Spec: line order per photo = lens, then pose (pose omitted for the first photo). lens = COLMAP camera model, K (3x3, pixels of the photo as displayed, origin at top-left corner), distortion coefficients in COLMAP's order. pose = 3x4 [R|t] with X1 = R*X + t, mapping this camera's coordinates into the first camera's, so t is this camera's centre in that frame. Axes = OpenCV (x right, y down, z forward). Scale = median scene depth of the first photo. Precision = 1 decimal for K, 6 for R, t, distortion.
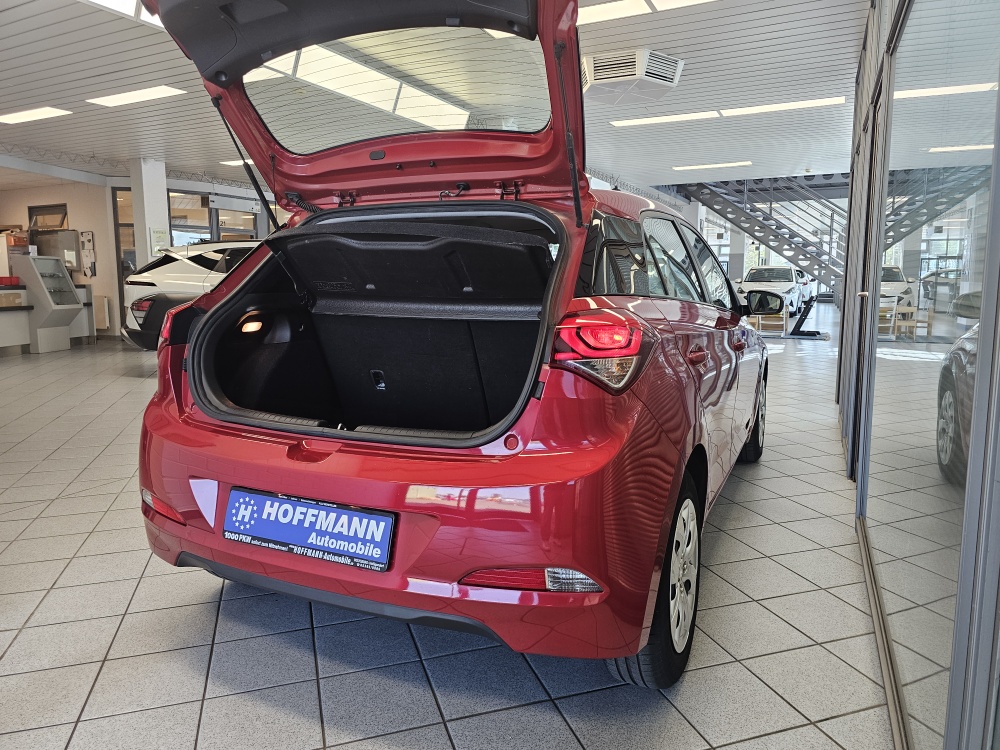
lens RADIAL K [[671.1, 0, 497.4], [0, 671.1, 376.9], [0, 0, 1]] dist [0.035909, -0.001987]
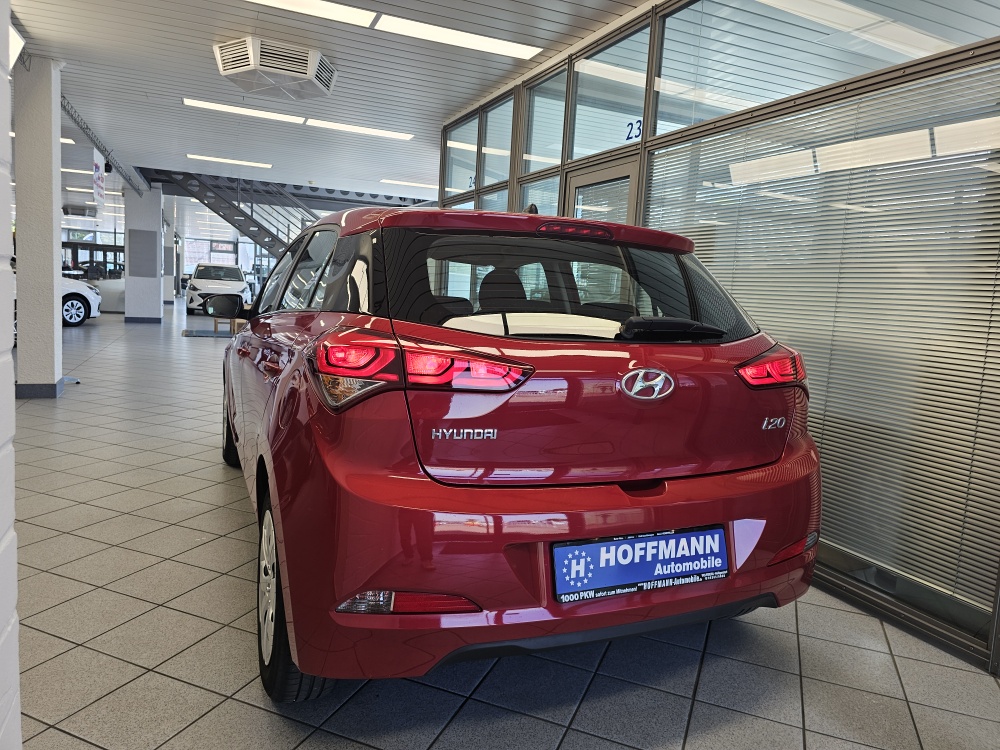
lens RADIAL K [[676.4, 0, 517.1], [0, 676.4, 373.1], [0, 0, 1]] dist [0.060305, -0.059103]
pose [[0.621436, -0.045087, 0.782166, -1.170553], [0.044636, 0.998759, 0.022108, -0.088872], [-0.782192, 0.021174, 0.622677, 0.502754]]
